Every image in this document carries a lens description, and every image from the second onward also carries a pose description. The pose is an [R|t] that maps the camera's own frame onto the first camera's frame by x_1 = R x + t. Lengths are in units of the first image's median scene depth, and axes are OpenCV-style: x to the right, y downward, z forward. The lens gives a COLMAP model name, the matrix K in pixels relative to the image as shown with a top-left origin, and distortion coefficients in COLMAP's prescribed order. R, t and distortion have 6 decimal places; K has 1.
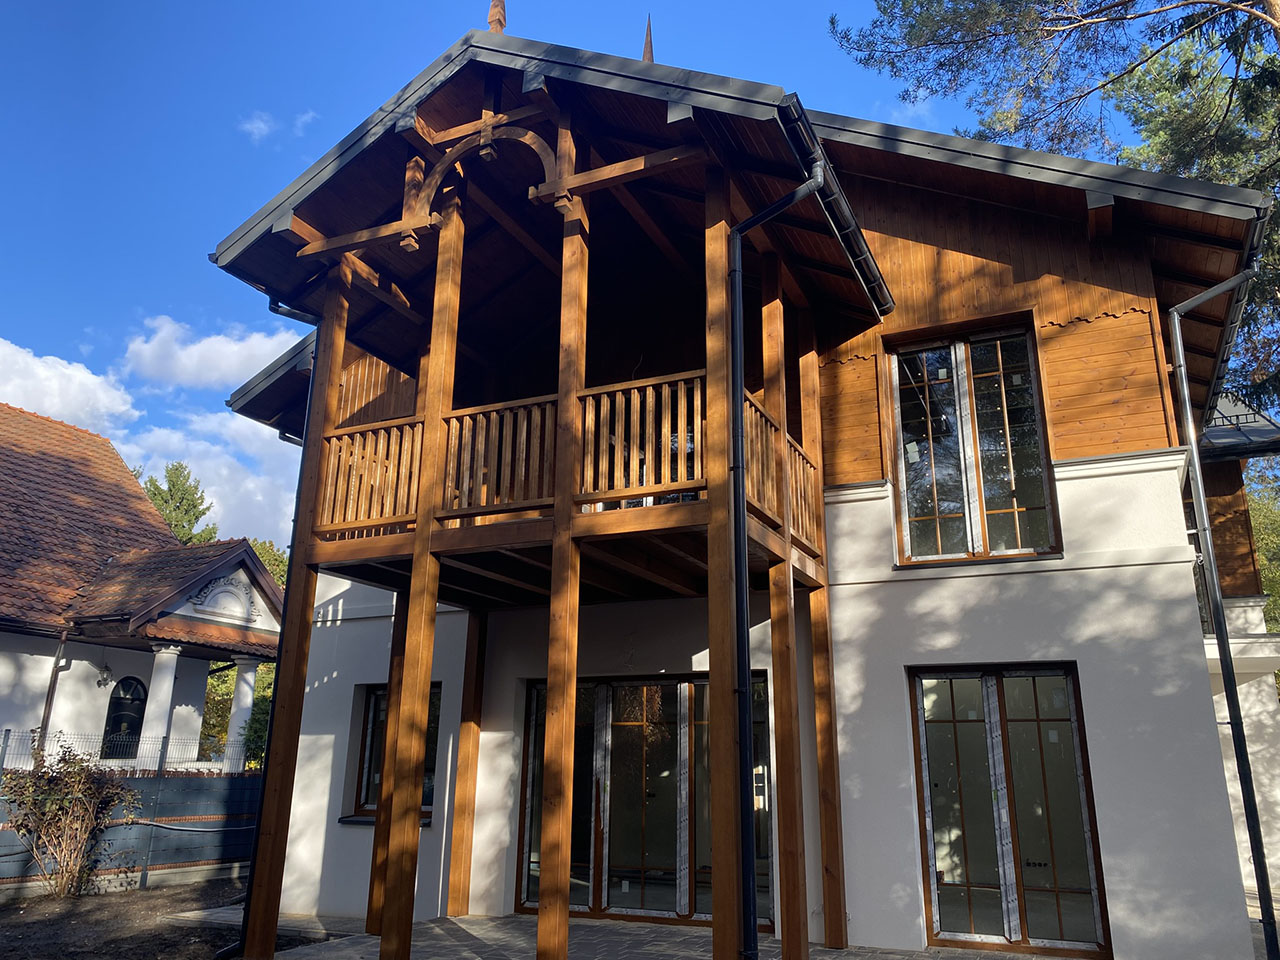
lens RADIAL K [[969.8, 0, 640.0], [0, 969.8, 480.0], [0, 0, 1]] dist [0.178810, -0.519758]
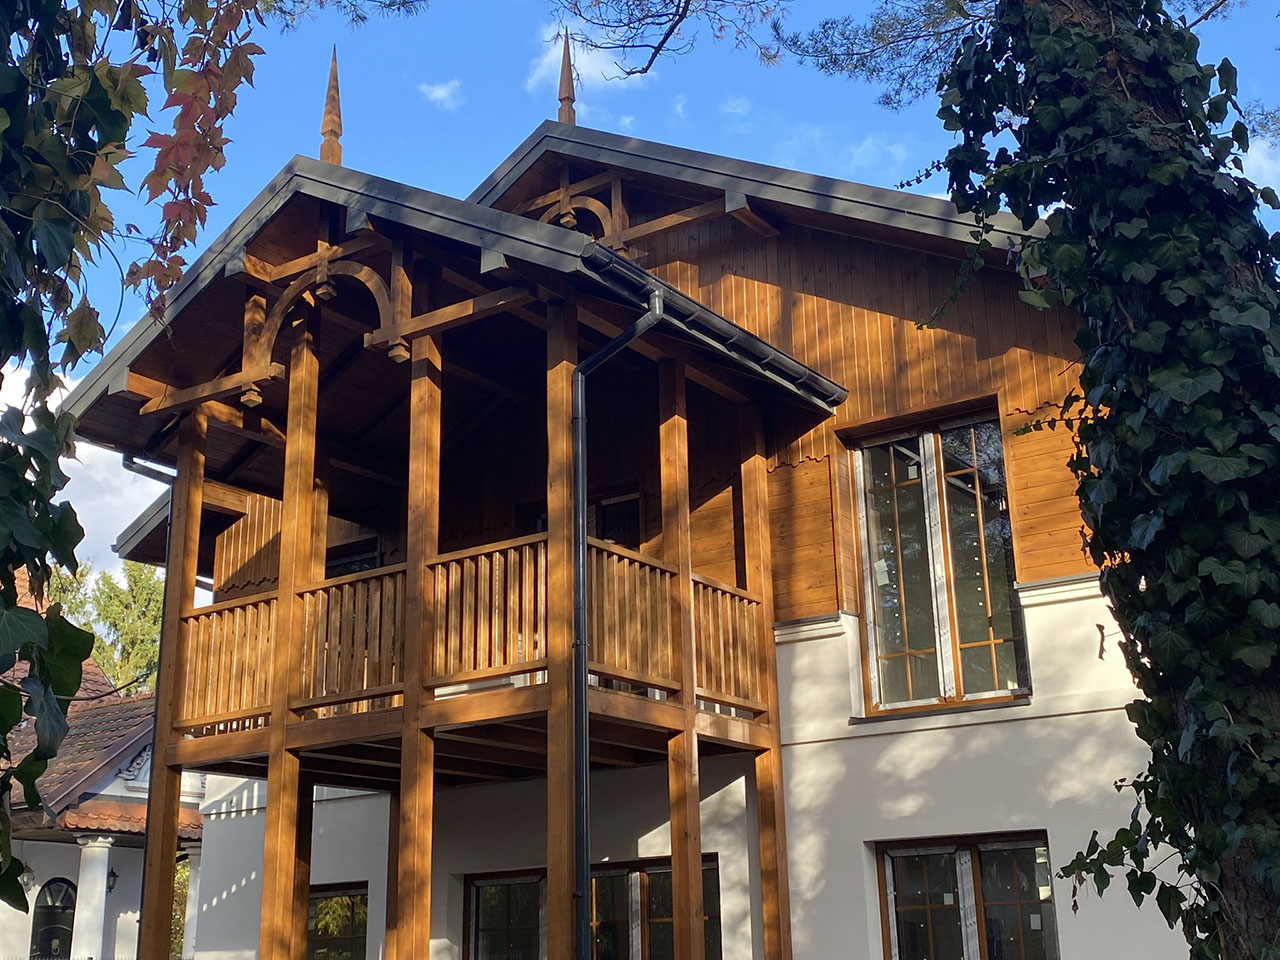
lens RADIAL K [[1585.5, 0, 640.0], [0, 1585.5, 480.0], [0, 0, 1]] dist [0.300929, -1.249500]
pose [[0.984834, -0.083903, -0.151860, 0.318853], [0.082069, 0.996458, -0.018316, -0.106973], [0.152859, 0.005575, 0.988232, -0.376703]]
